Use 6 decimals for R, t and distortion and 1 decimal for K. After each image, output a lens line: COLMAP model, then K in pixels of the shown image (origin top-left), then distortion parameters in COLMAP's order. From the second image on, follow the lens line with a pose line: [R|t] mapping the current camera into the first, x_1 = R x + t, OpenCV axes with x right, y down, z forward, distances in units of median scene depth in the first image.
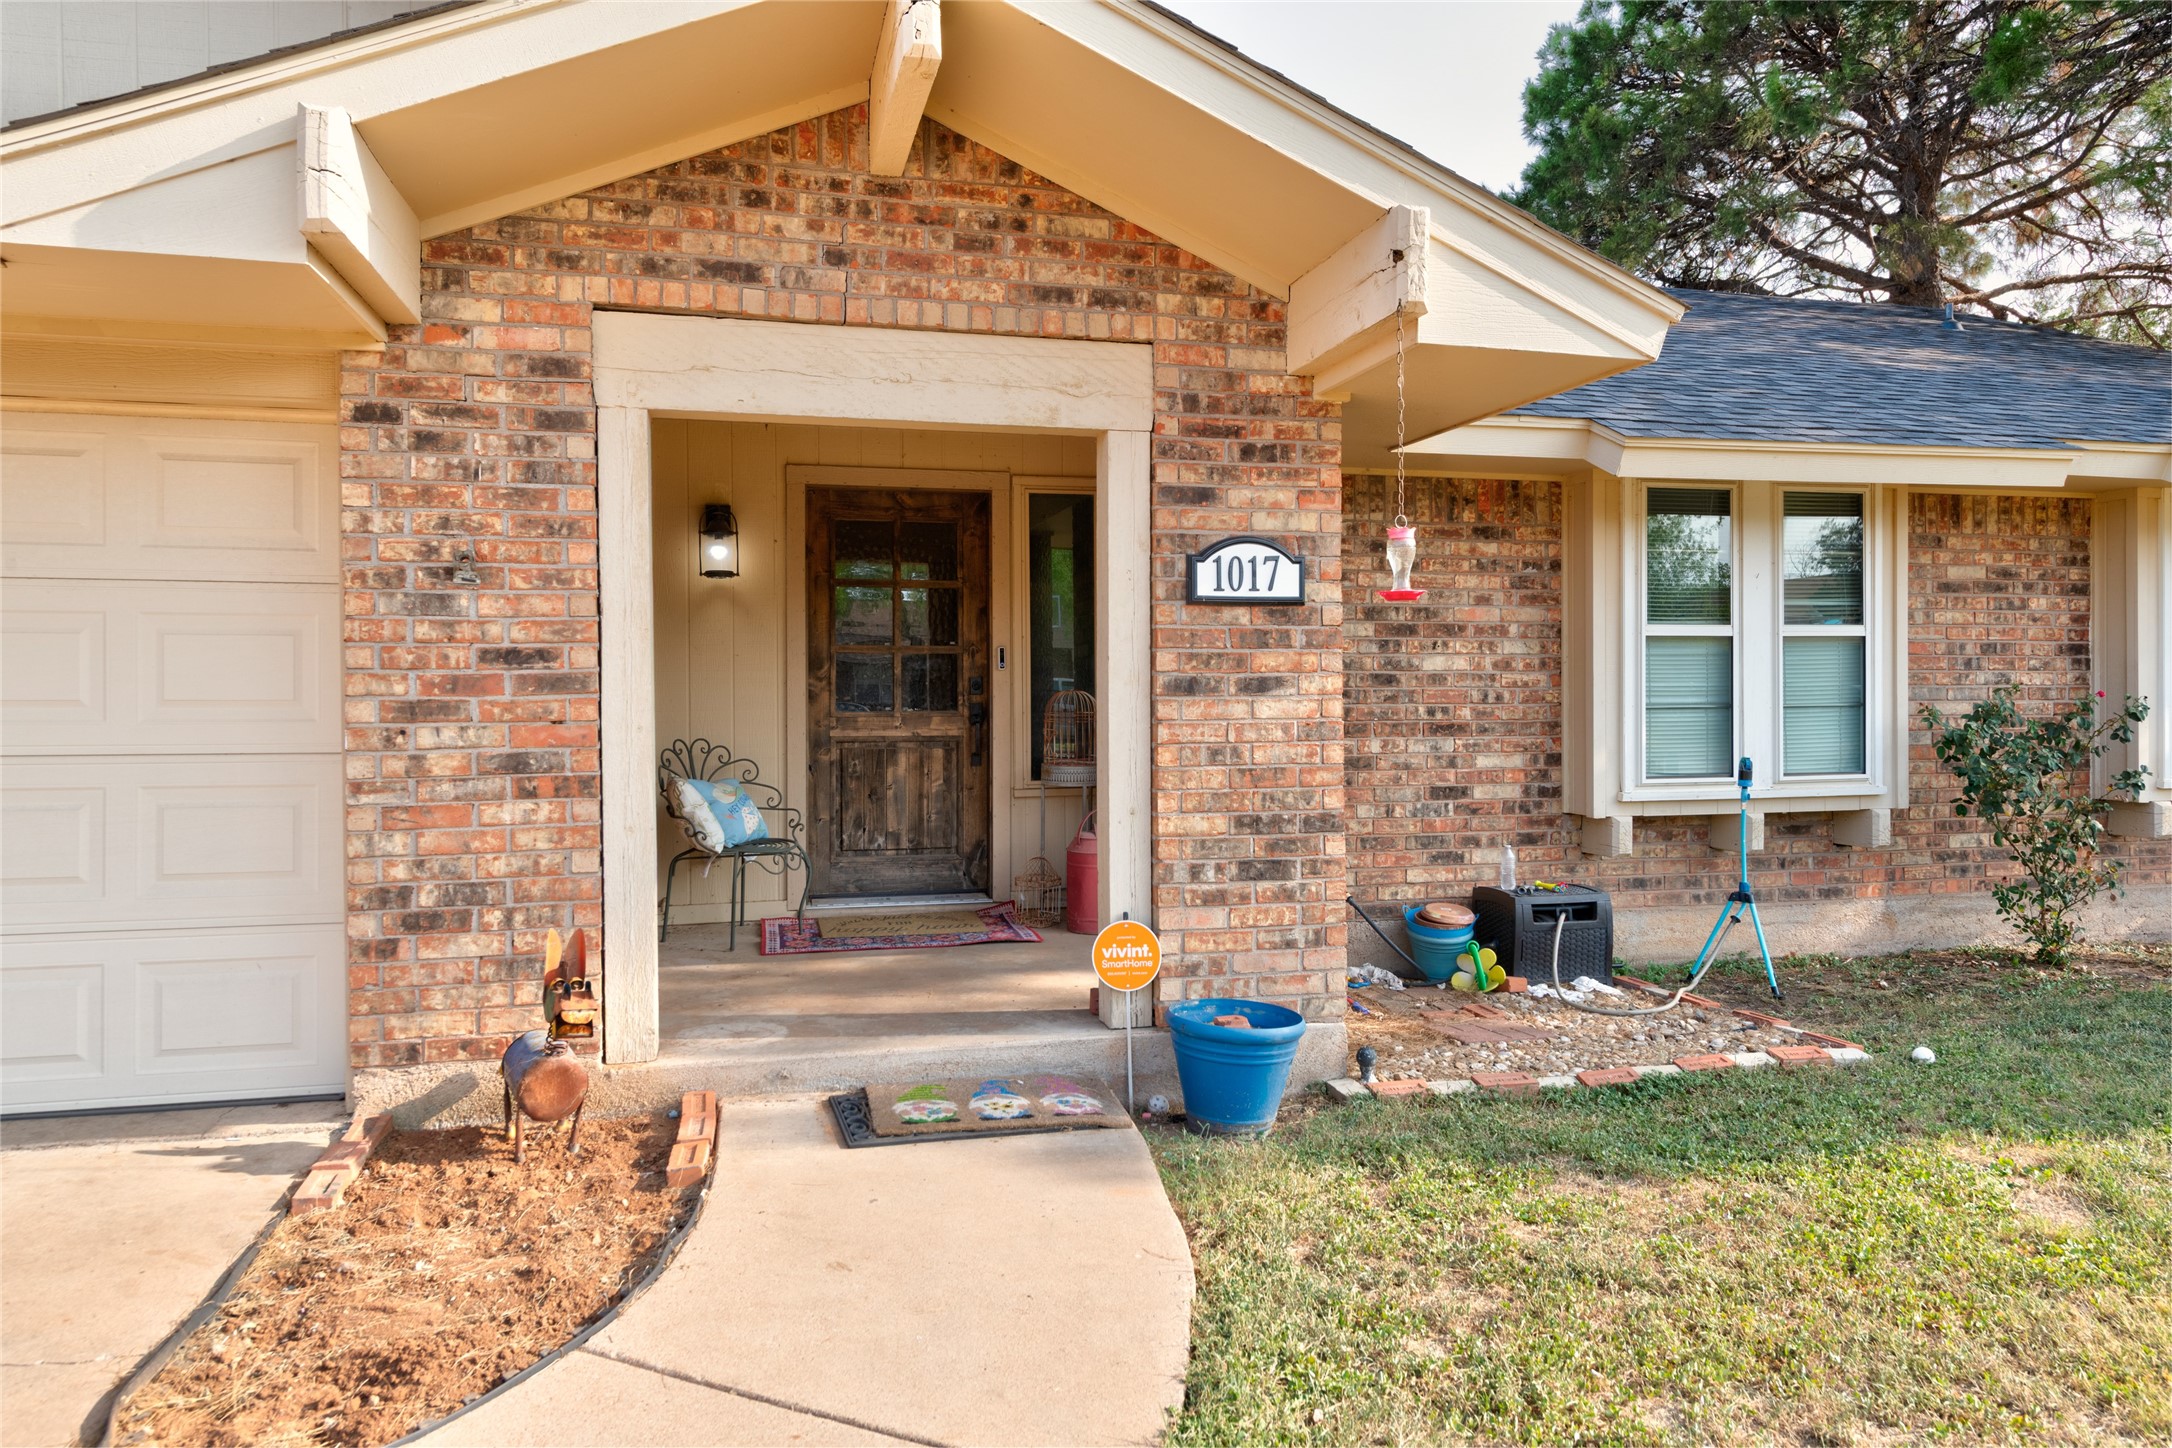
lens RADIAL K [[1411.1, 0, 1089.5], [0, 1411.1, 699.2], [0, 0, 1]] dist [0.027019, -0.000275]
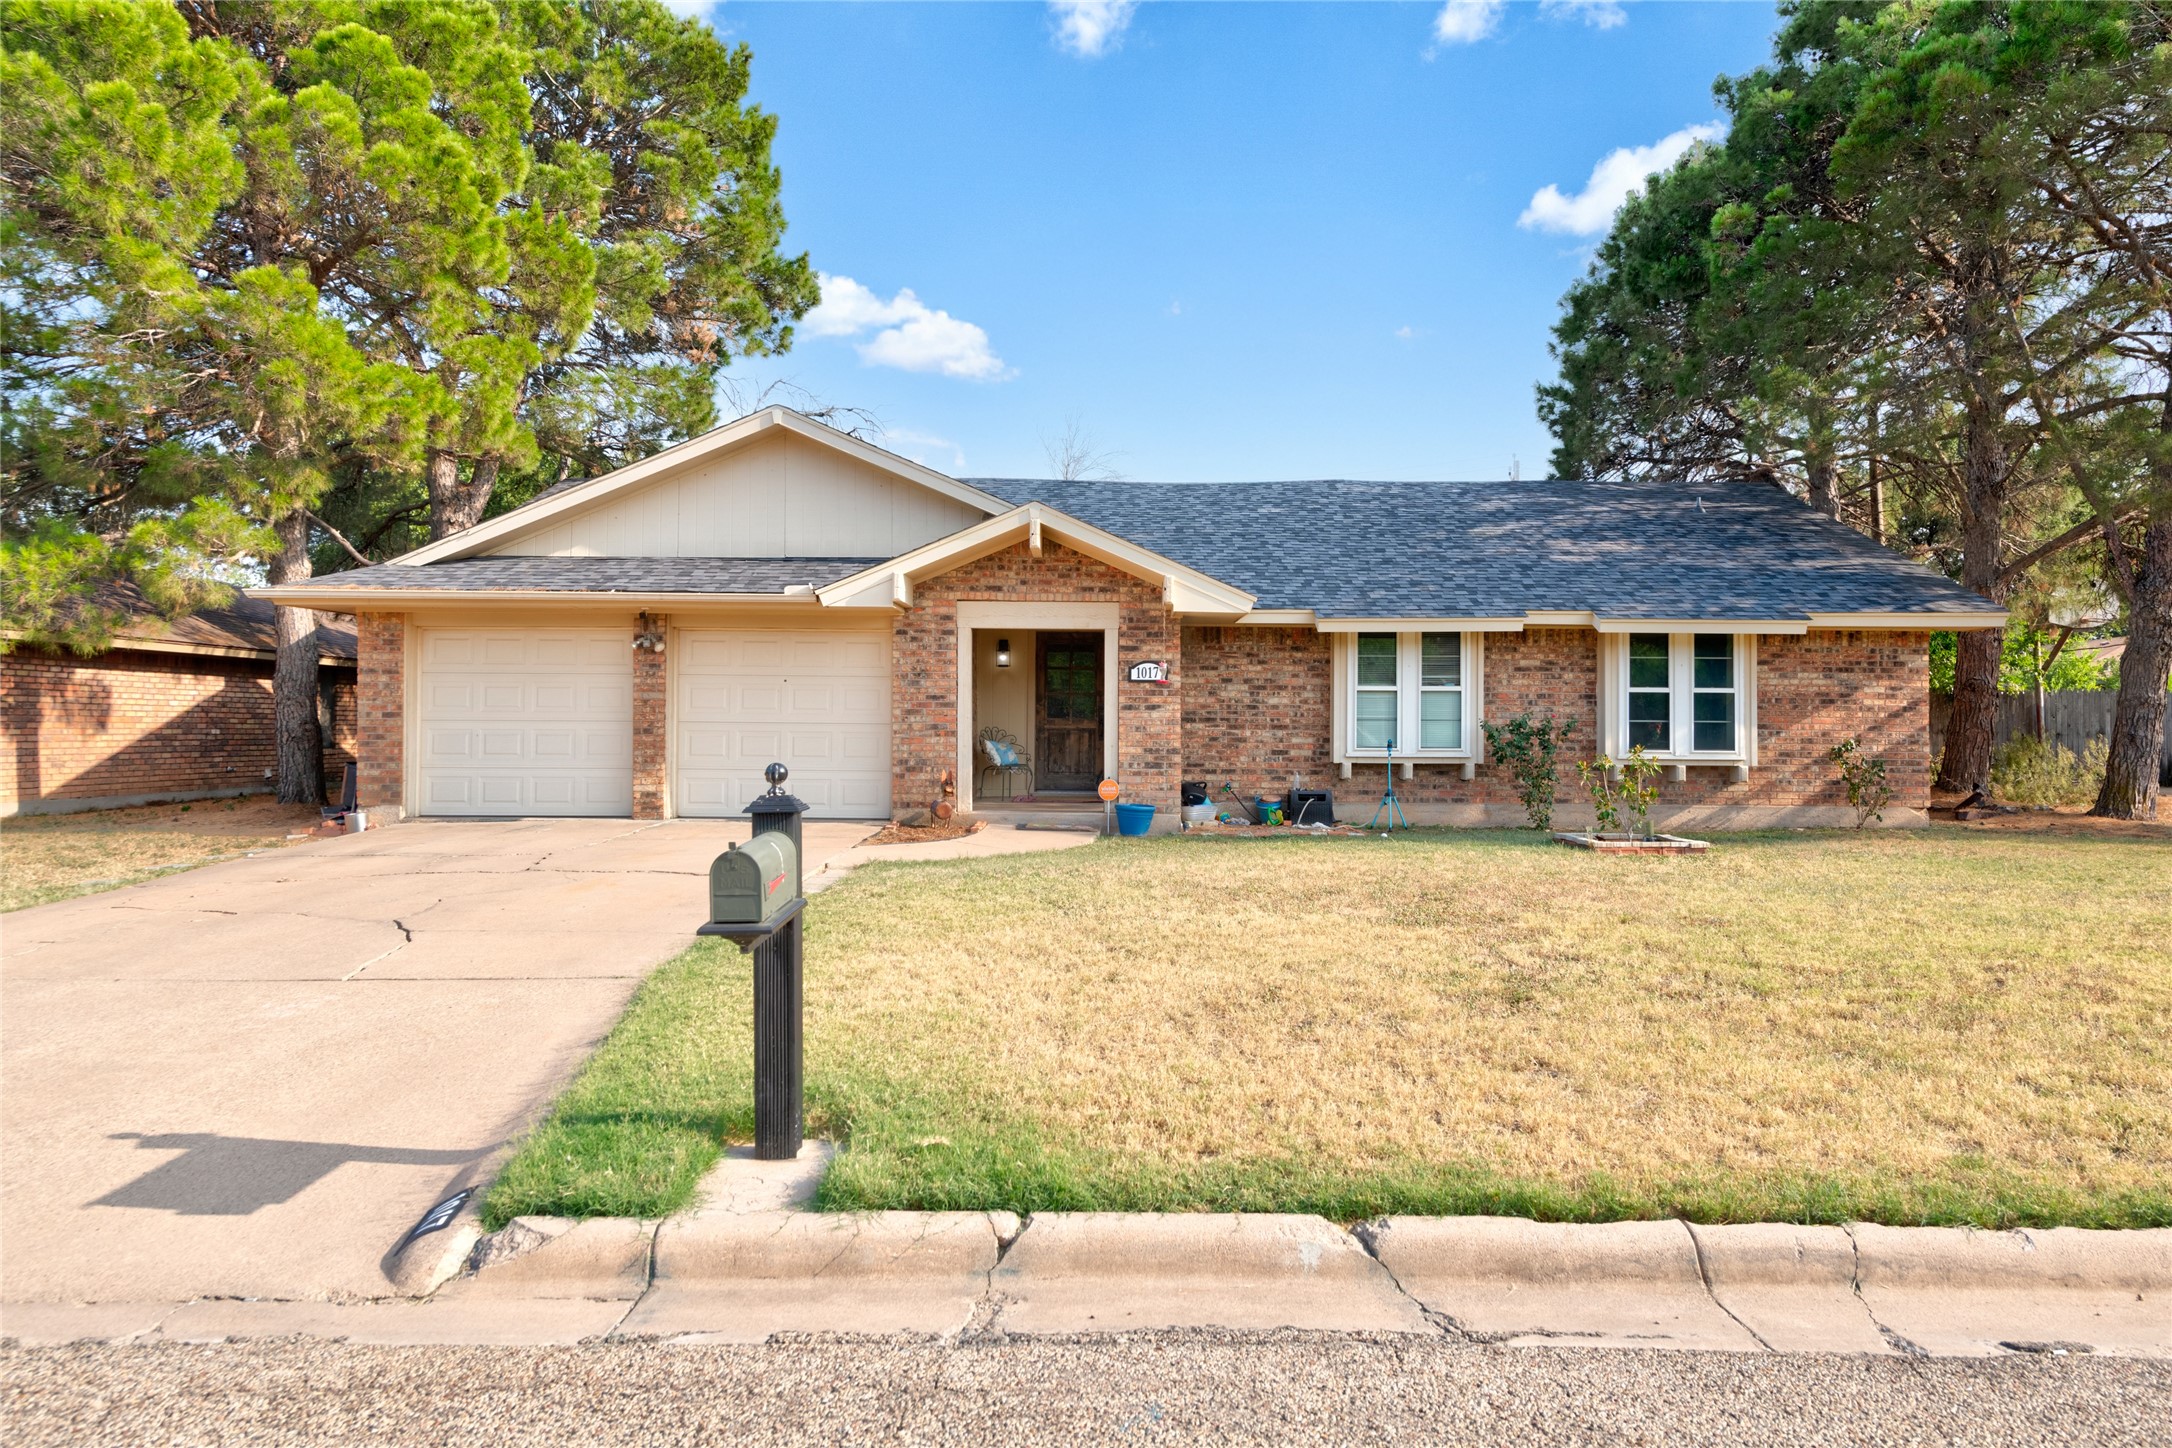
lens RADIAL K [[1411.1, 0, 1089.5], [0, 1411.1, 699.2], [0, 0, 1]] dist [0.027019, -0.000275]
pose [[0.966632, 0.006266, -0.256092, 0.799596], [-0.012402, 0.999673, -0.022354, 0.044721], [0.255868, 0.024784, 0.966394, -2.119146]]
